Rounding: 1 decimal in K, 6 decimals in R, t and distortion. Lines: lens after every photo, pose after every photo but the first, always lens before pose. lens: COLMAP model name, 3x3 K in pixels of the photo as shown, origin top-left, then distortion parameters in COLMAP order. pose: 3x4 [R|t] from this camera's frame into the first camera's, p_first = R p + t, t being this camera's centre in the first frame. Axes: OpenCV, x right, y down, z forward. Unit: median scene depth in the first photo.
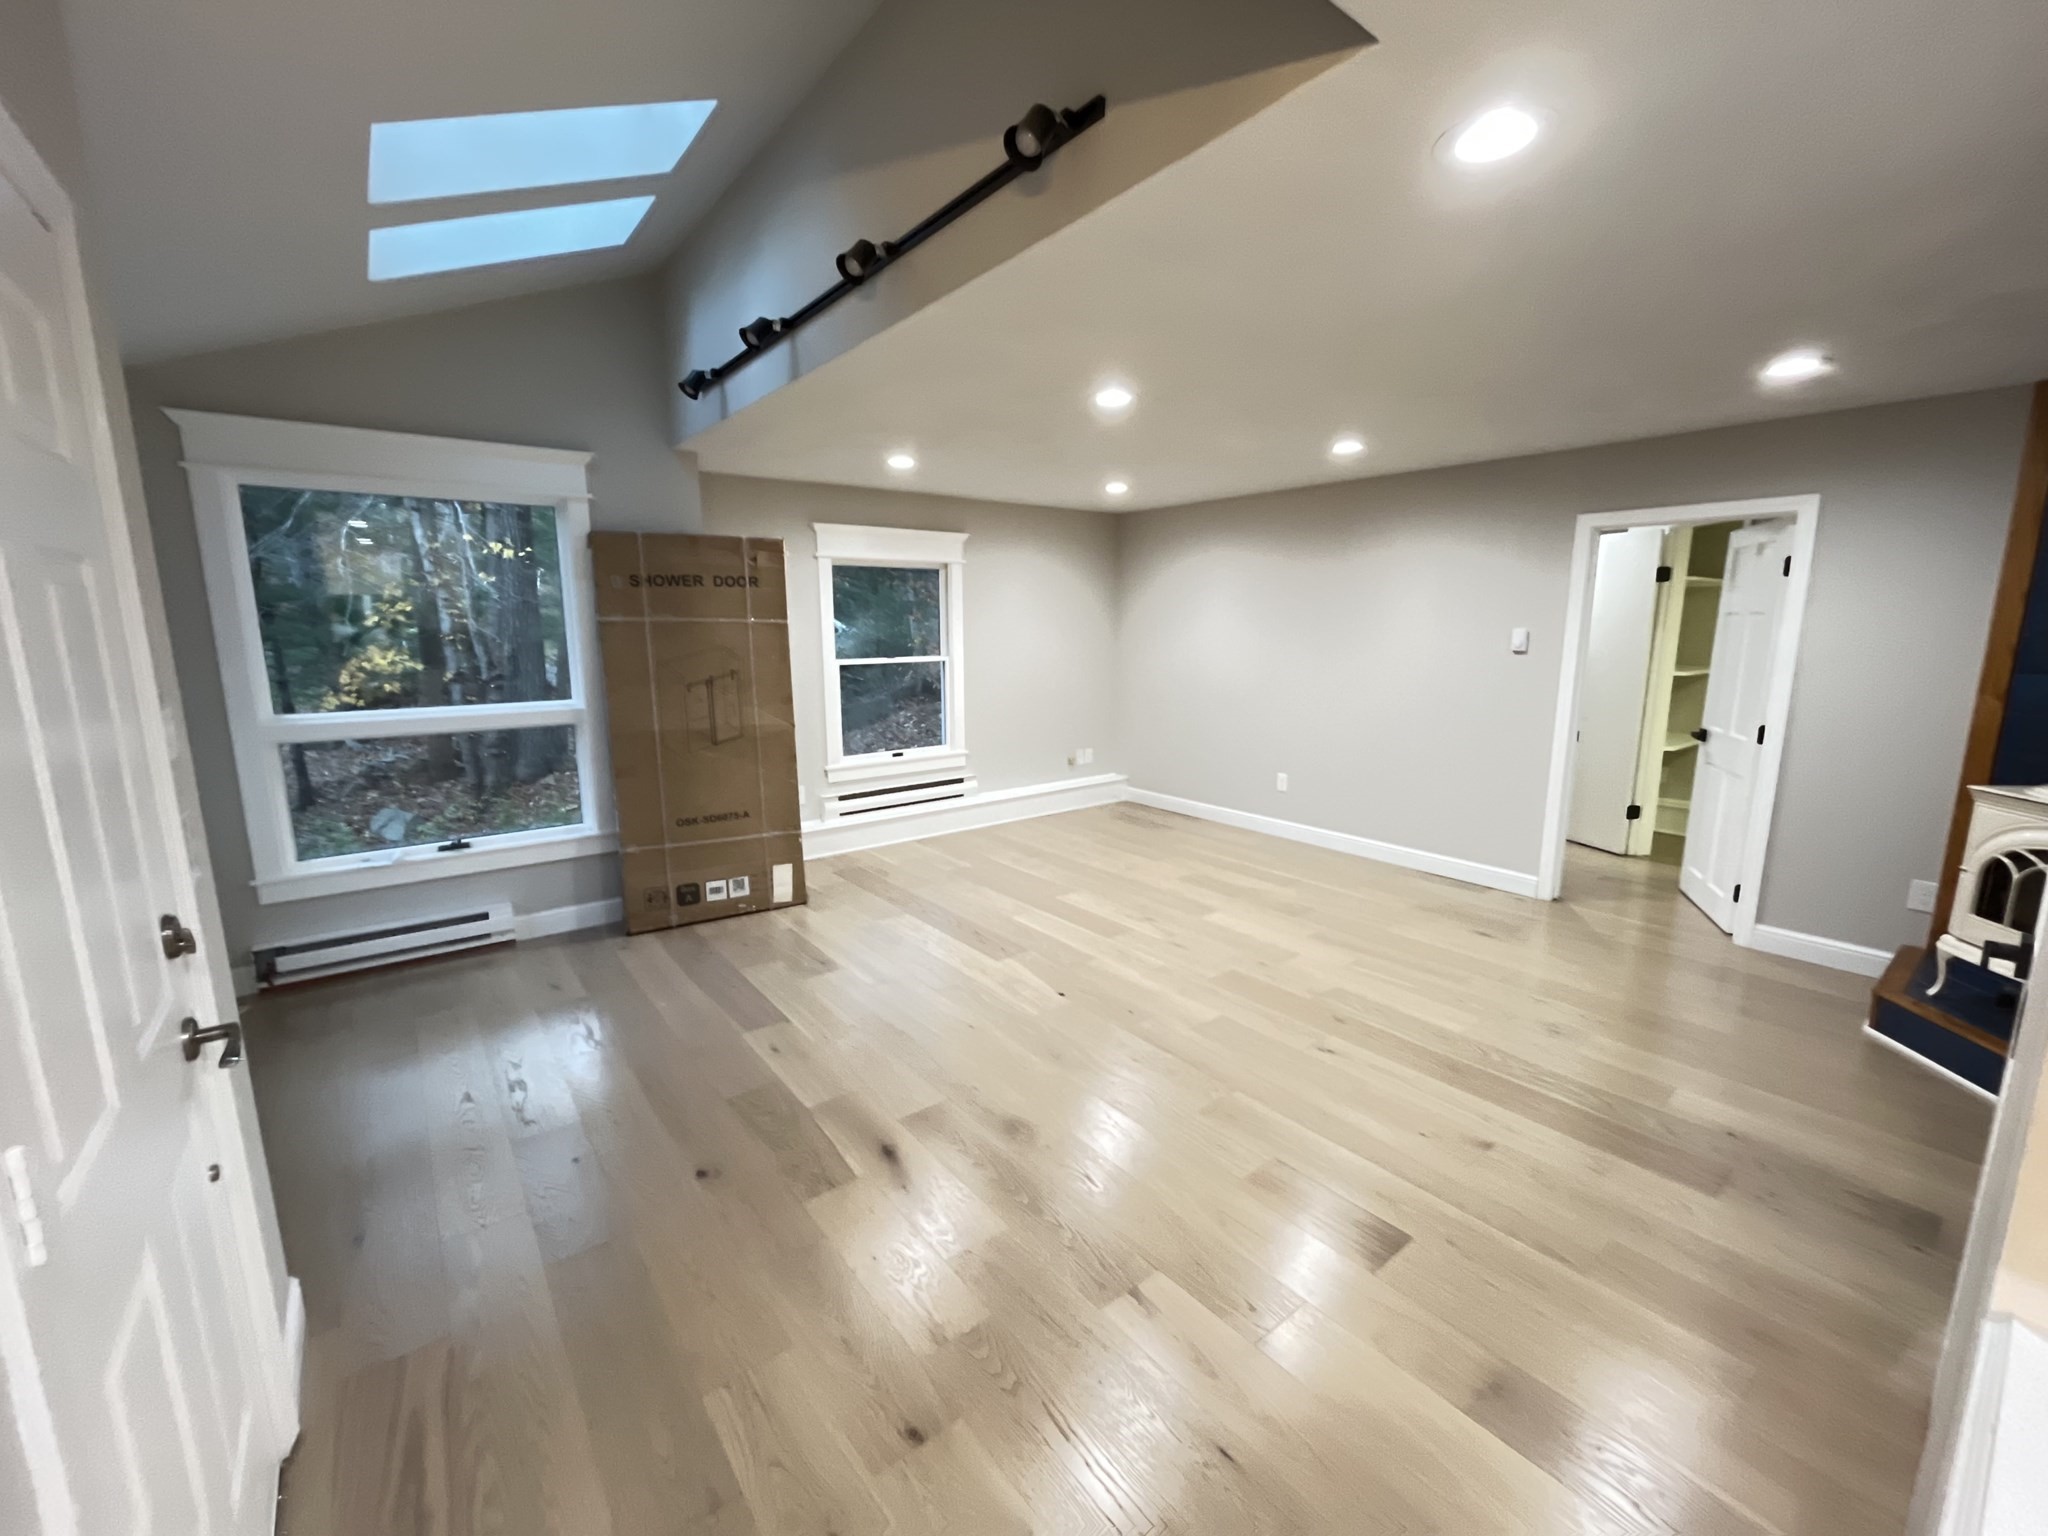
lens RADIAL K [[829.6, 0, 1018.2], [0, 829.6, 764.2], [0, 0, 1]] dist [-0.003146, -0.000291]
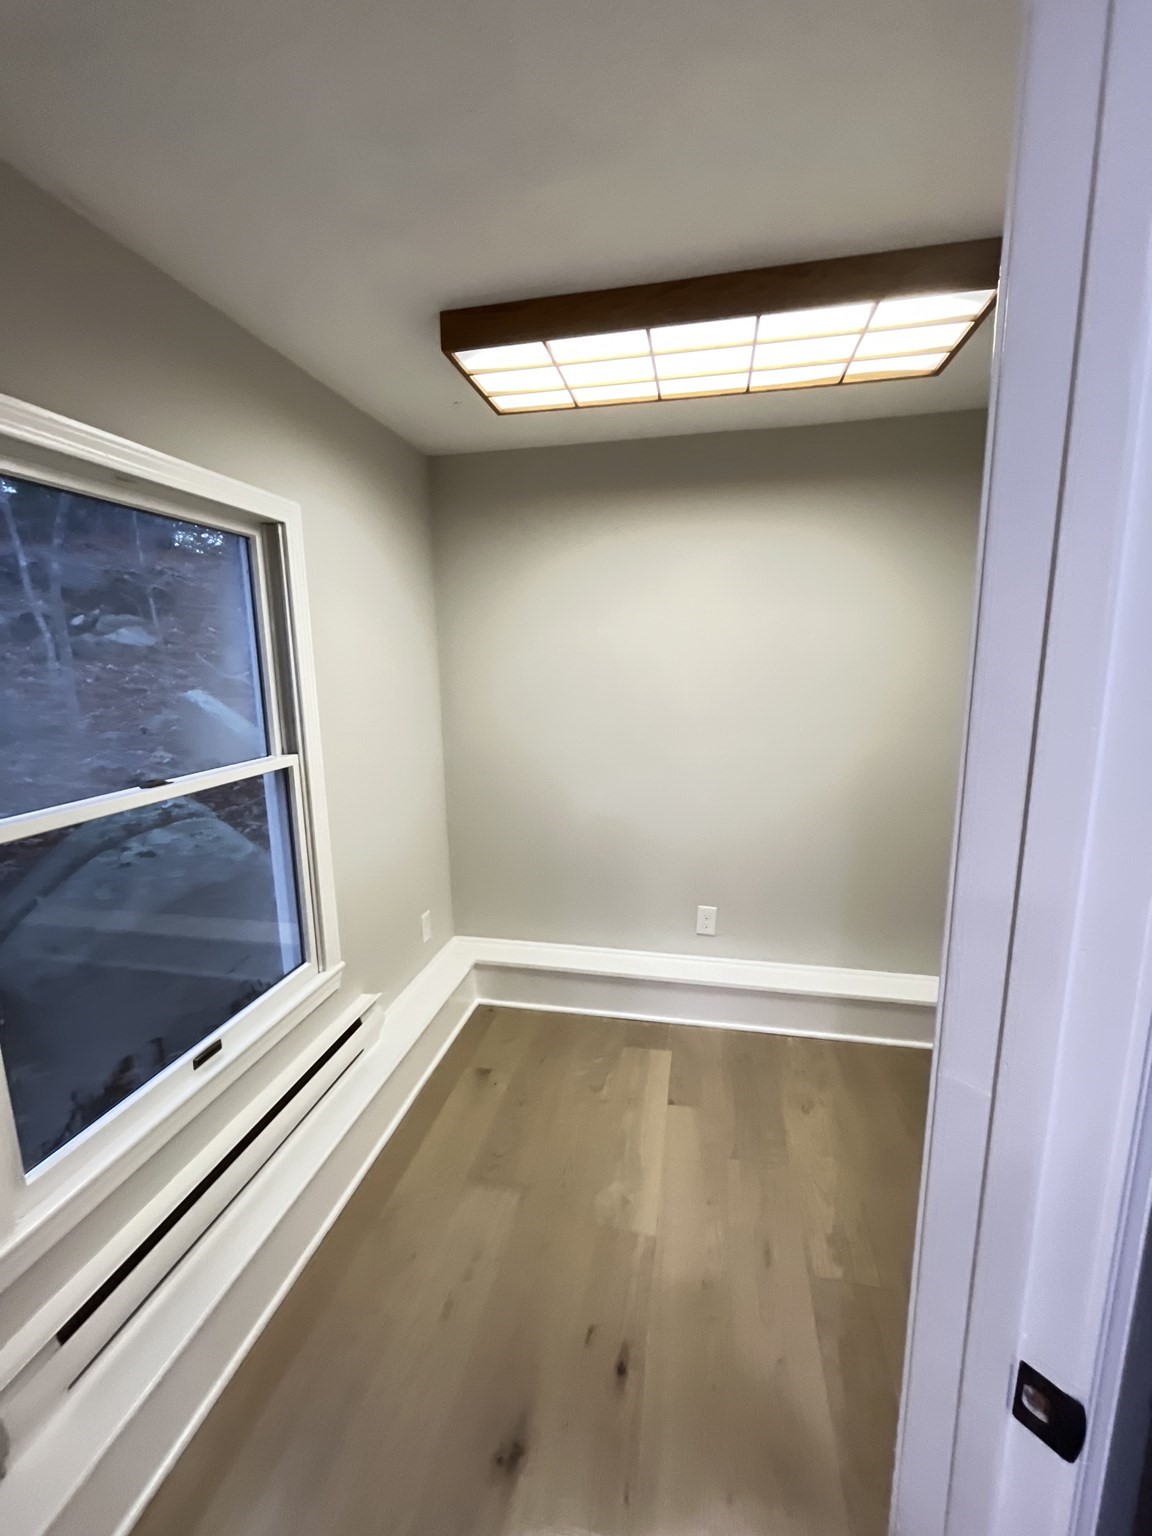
lens RADIAL K [[622.2, 0, 573.9], [0, 622.2, 769.7], [0, 0, 1]] dist [-0.003146, -0.000291]
pose [[0.758905, -0.121540, 0.639759, -0.254571], [0.127046, 0.991184, 0.037596, -0.169530], [-0.638688, 0.052747, 0.767655, 0.974844]]
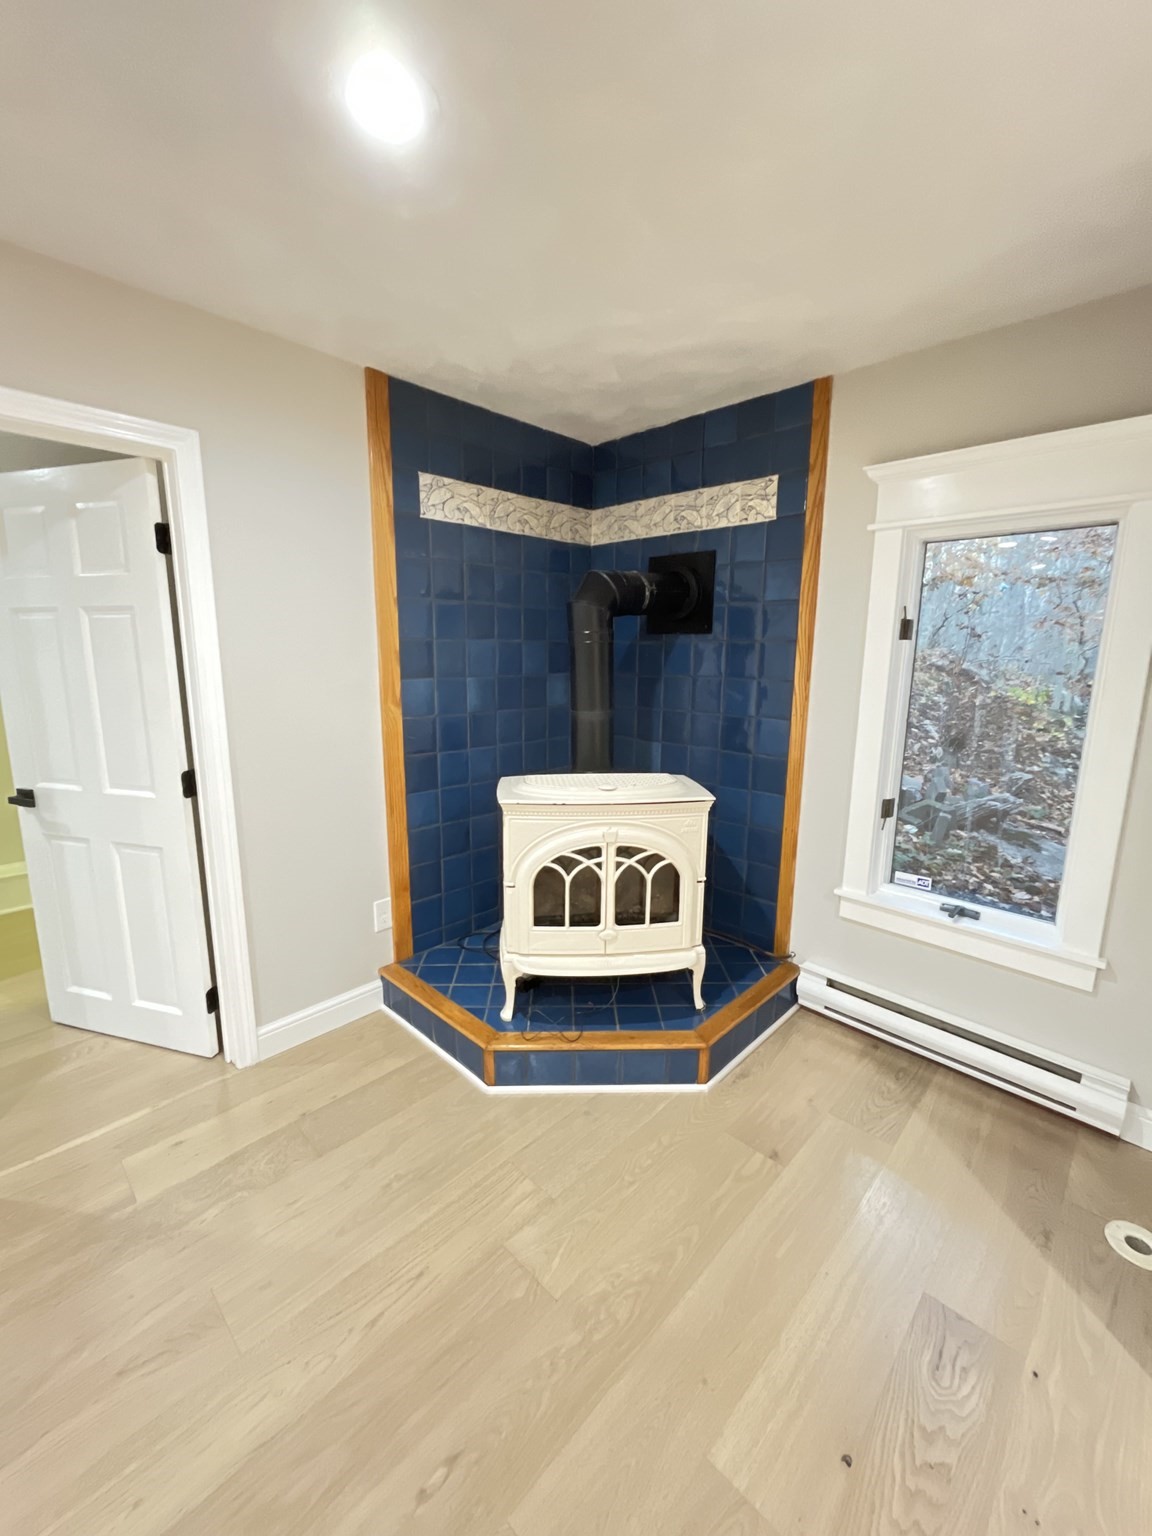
lens RADIAL K [[622.2, 0, 577.0], [0, 622.2, 763.6], [0, 0, 1]] dist [-0.003146, -0.000291]
pose [[-0.140847, -0.171923, 0.974990, 0.317776], [0.157726, 0.968332, 0.193534, -0.092844], [-0.977387, 0.181040, -0.109270, 0.672847]]
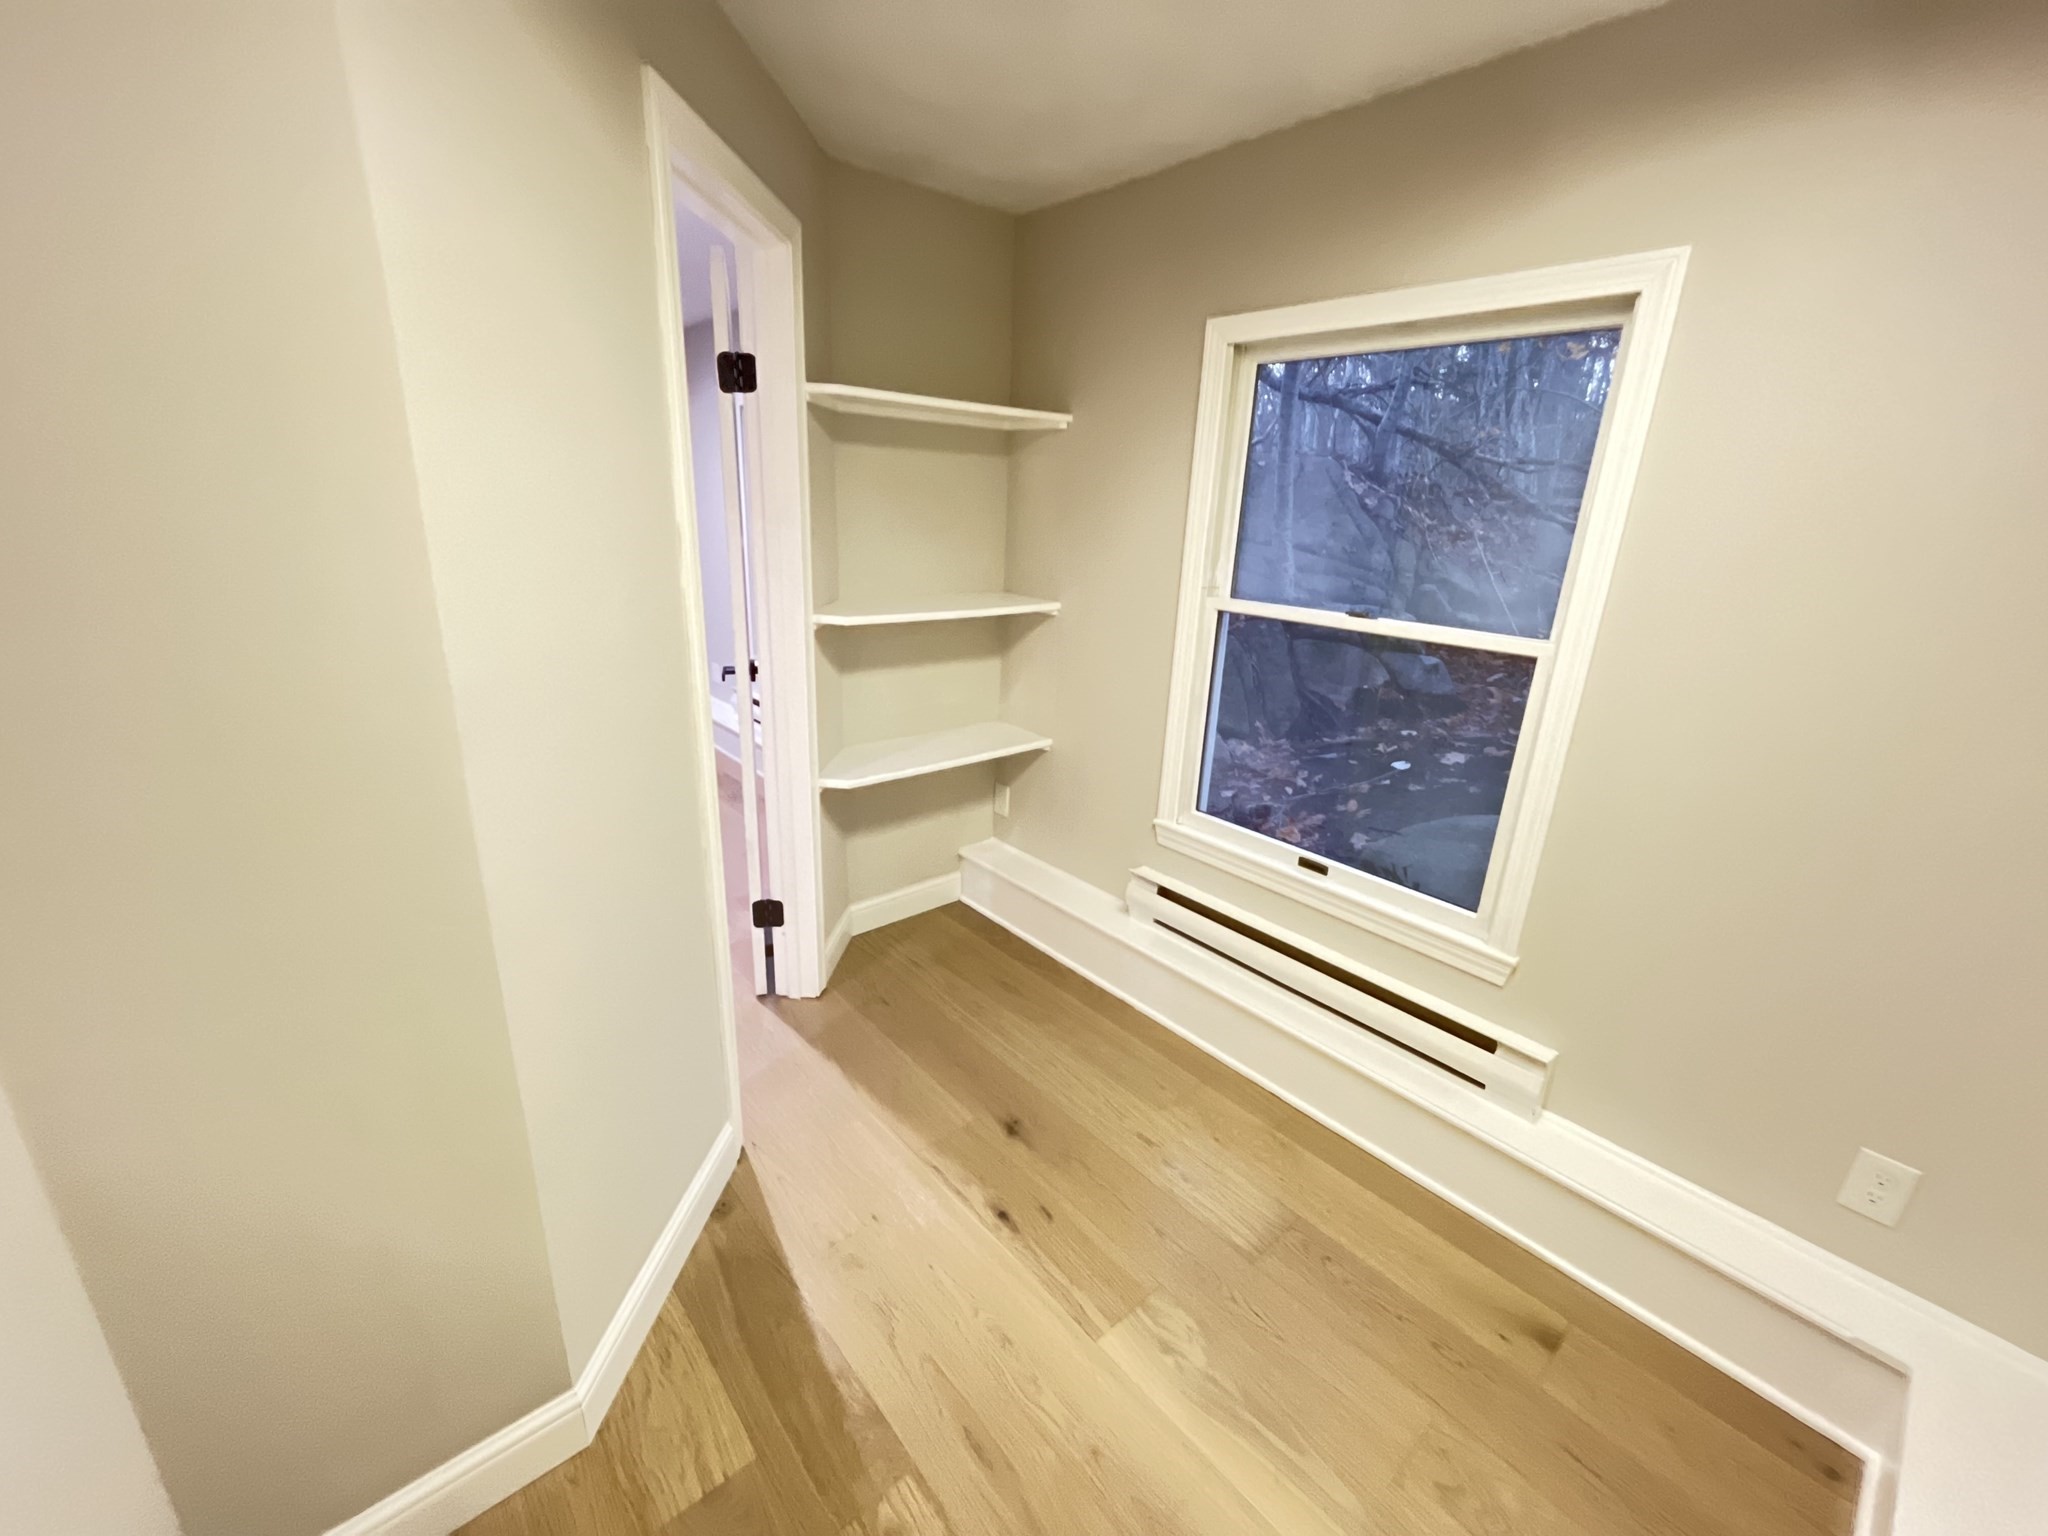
lens RADIAL K [[829.6, 0, 1017.5], [0, 829.6, 775.2], [0, 0, 1]] dist [-0.003146, -0.000291]
pose [[0.051473, 0.317269, -0.946938, 0.284262], [-0.209088, 0.930604, 0.300431, -0.195467], [0.976541, 0.182529, 0.114238, 1.141053]]
